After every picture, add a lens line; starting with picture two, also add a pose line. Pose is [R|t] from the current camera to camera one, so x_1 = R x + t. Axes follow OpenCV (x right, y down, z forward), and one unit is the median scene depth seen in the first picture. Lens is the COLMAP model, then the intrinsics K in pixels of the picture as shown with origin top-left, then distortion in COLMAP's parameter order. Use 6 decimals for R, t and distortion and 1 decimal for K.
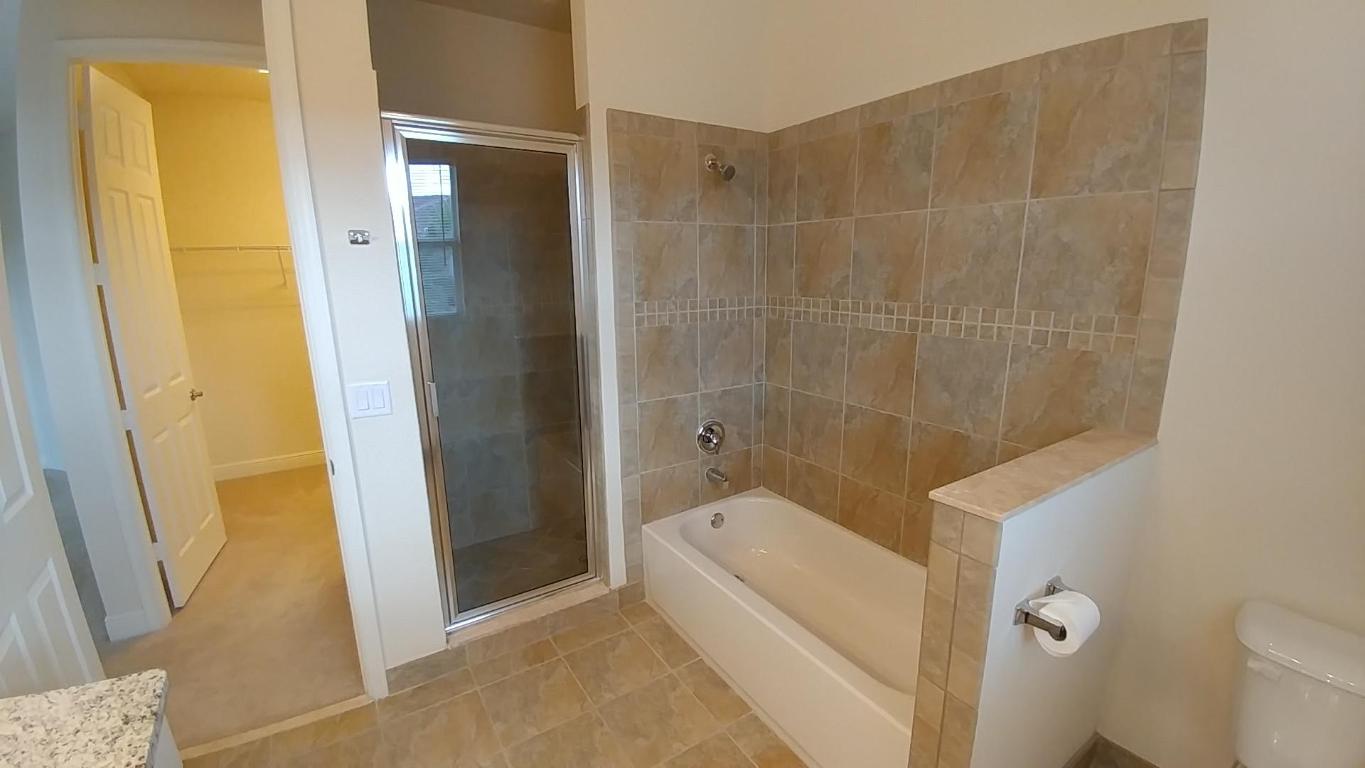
lens RADIAL K [[559.1, 0, 684.6], [0, 559.1, 387.0], [0, 0, 1]] dist [0.031304, -0.043262]
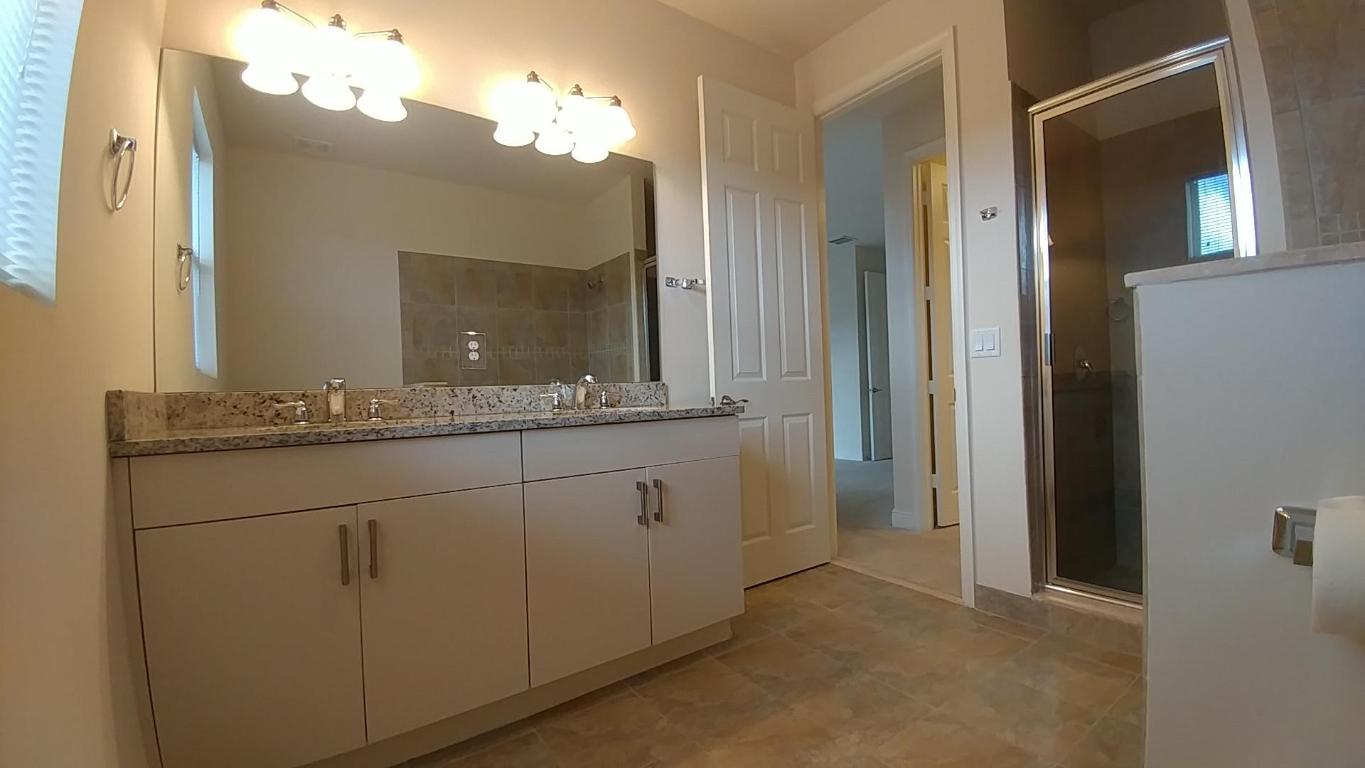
lens RADIAL K [[559.1, 0, 684.6], [0, 559.1, 387.0], [0, 0, 1]] dist [0.031304, -0.043262]
pose [[0.063914, 0.005299, -0.997941, 0.253660], [-0.180650, 0.983527, -0.006347, 0.098716], [0.981469, 0.180684, 0.063819, 0.119528]]
